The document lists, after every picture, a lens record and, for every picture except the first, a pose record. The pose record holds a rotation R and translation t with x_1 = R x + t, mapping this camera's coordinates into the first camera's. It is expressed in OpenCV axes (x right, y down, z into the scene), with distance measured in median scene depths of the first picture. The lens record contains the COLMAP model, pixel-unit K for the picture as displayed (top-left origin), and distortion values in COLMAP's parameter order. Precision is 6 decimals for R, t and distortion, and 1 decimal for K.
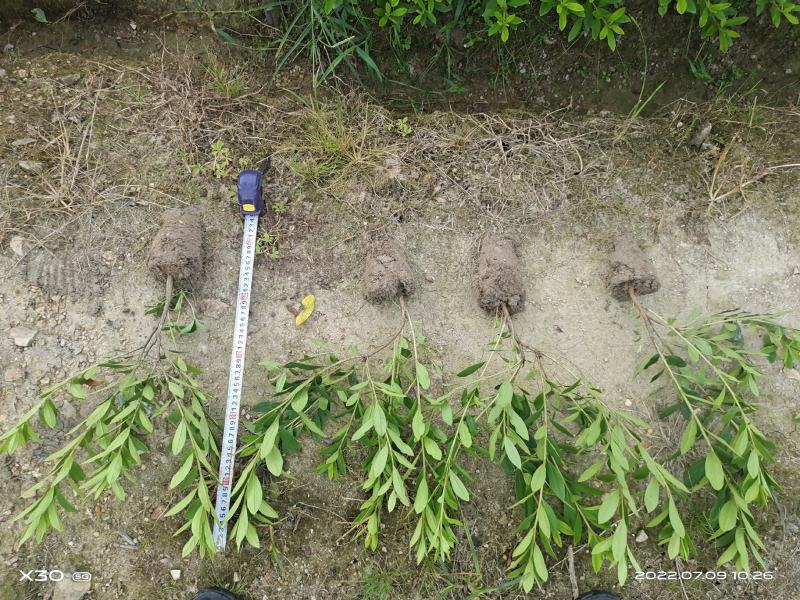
lens RADIAL K [[604.9, 0, 400.0], [0, 604.9, 300.0], [0, 0, 1]] dist [0.062872, -0.043335]
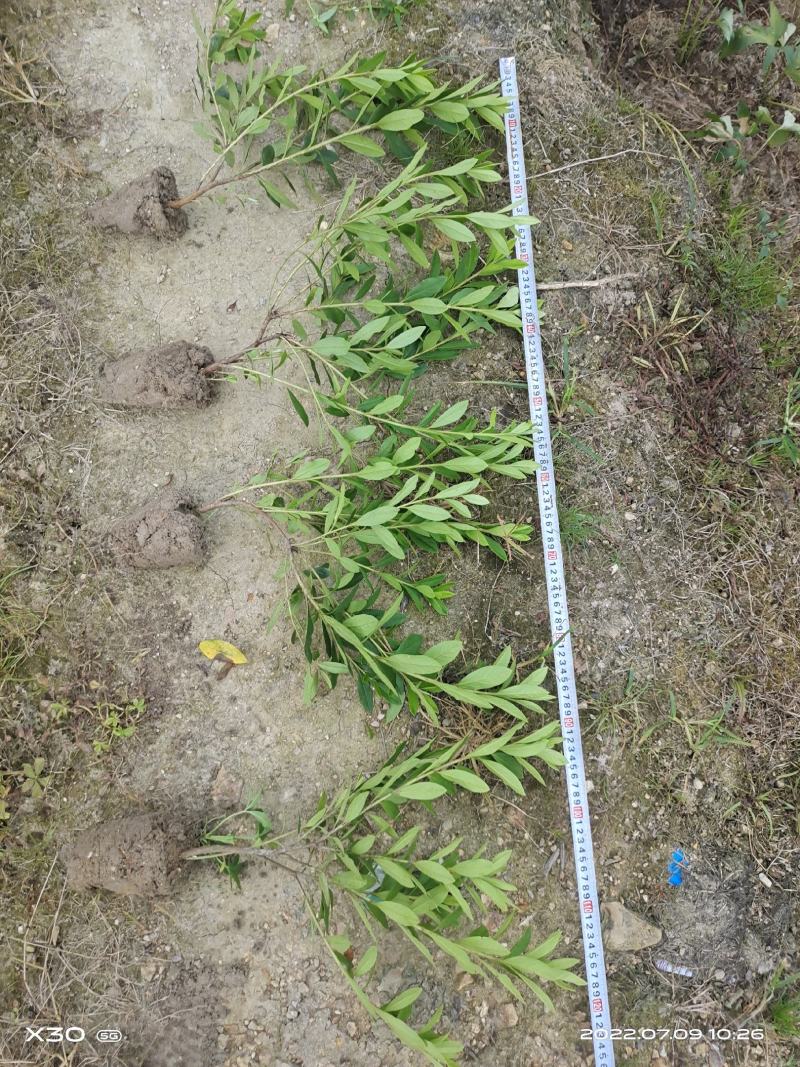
lens RADIAL K [[806.8, 0, 400.0], [0, 806.8, 533.5], [0, 0, 1]] dist [0.062872, -0.043335]
pose [[-0.081785, -0.985068, 0.151498, -0.182478], [0.956889, -0.035103, 0.288325, -0.052594], [-0.278702, 0.168548, 0.945472, 0.058217]]
